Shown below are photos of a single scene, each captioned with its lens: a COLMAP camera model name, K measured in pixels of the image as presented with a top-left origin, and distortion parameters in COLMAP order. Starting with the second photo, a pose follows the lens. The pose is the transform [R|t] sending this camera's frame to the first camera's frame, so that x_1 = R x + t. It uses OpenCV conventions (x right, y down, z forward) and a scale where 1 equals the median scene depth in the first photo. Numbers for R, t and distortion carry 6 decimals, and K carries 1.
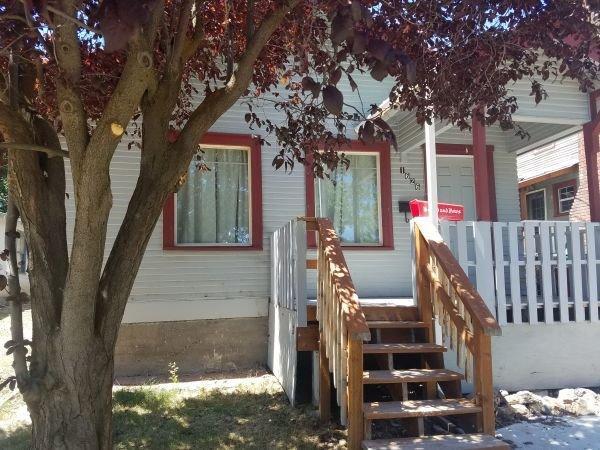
lens RADIAL K [[458.6, 0, 300.0], [0, 458.6, 225.0], [0, 0, 1]] dist [0.106624, -0.105218]
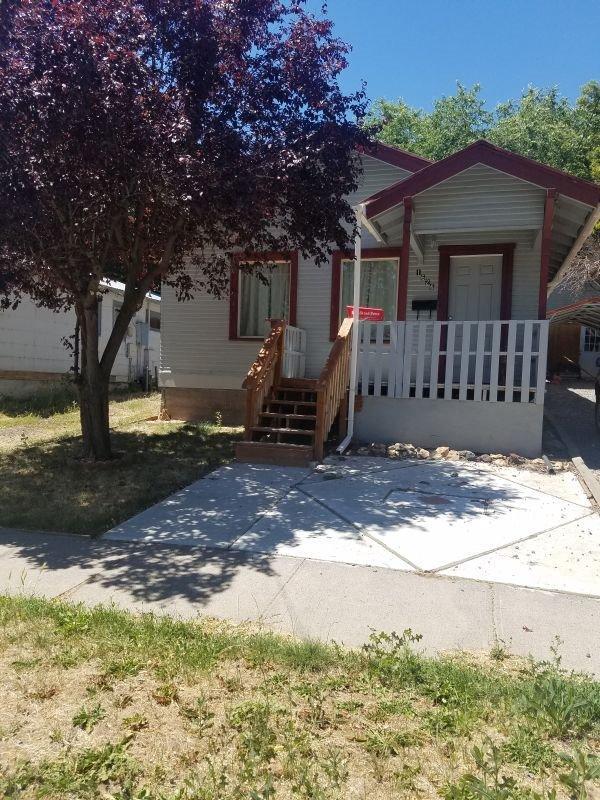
lens RADIAL K [[591.1, 0, 300.0], [0, 591.1, 400.0], [0, 0, 1]] dist [0.052643, -0.095526]
pose [[0.879132, 0.063645, -0.472309, 0.899618], [0.004779, 0.989815, 0.142277, -0.024528], [0.476554, -0.127338, 0.869875, -0.586819]]
